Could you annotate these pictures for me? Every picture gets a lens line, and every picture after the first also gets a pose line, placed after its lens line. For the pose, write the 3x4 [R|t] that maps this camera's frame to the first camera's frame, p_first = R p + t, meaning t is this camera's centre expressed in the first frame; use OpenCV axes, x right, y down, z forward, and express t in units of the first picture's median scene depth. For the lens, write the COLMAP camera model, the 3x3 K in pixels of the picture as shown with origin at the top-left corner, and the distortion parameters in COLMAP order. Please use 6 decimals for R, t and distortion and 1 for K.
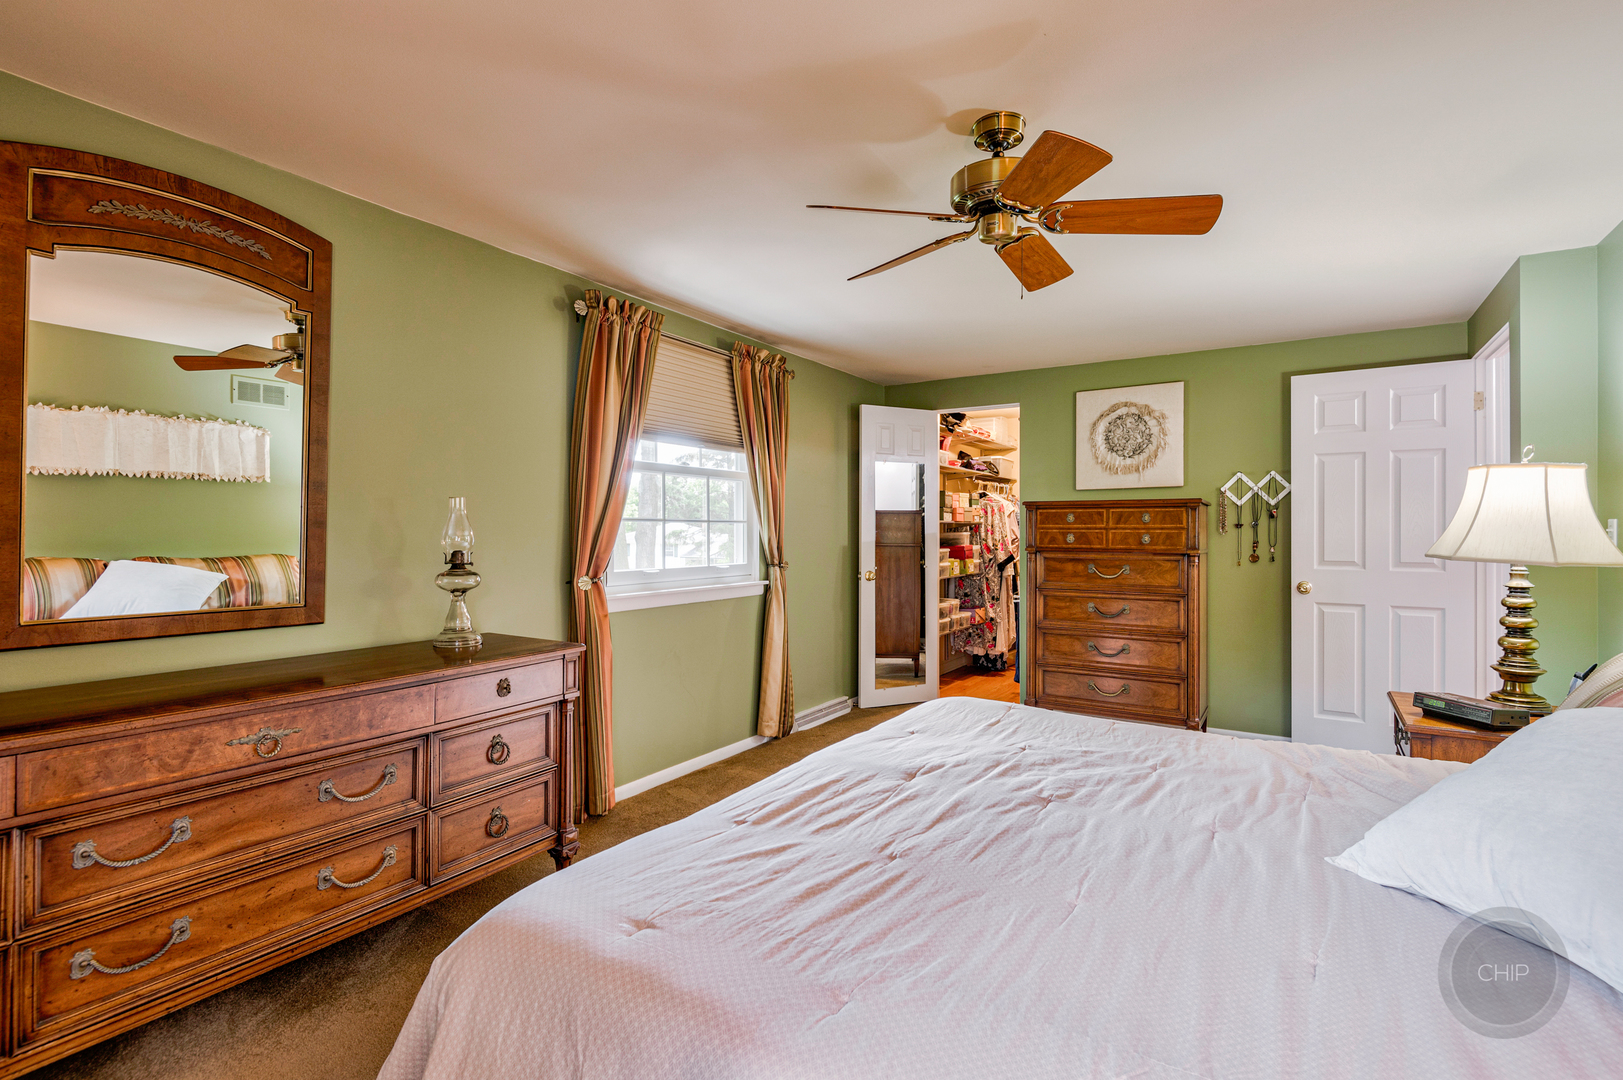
lens RADIAL K [[761.3, 0, 811.5], [0, 761.3, 540.0], [0, 0, 1]] dist [0.000704, 0.000010]
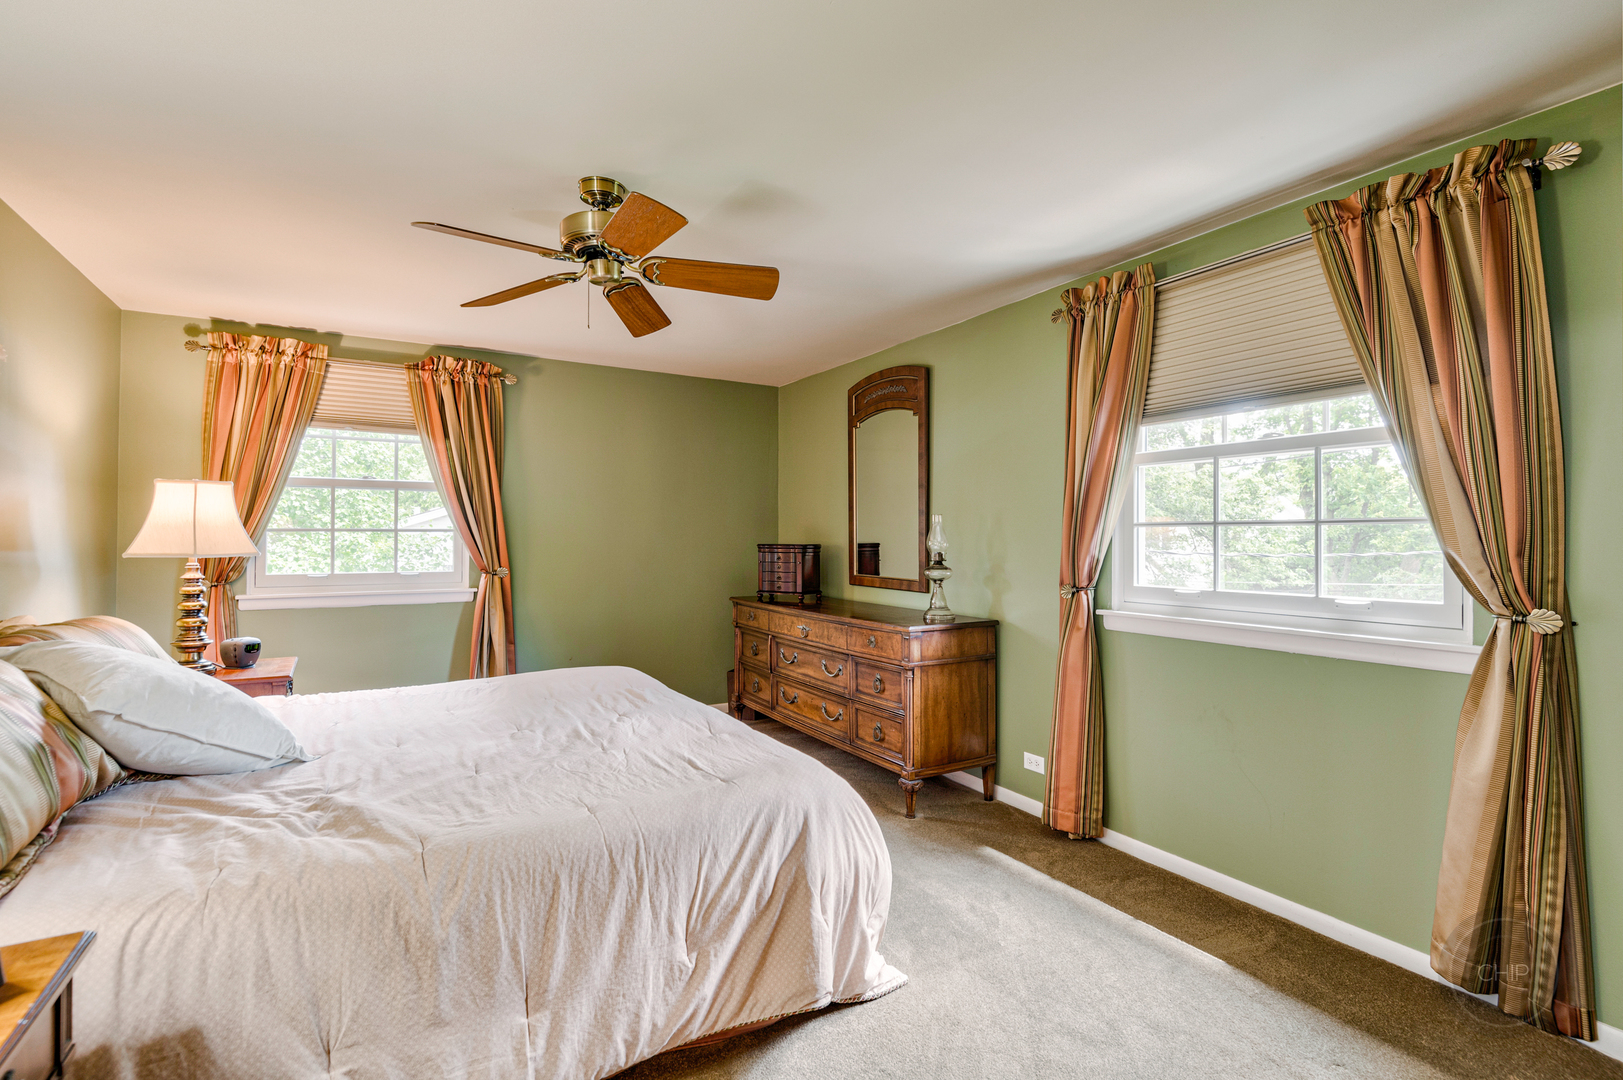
lens RADIAL K [[761.3, 0, 811.5], [0, 761.3, 540.0], [0, 0, 1]] dist [0.000704, 0.000010]
pose [[-0.458643, -0.001287, -0.888620, 1.004722], [-0.013224, 0.999898, 0.005377, -0.014040], [0.888522, 0.014217, -0.458613, 1.596244]]
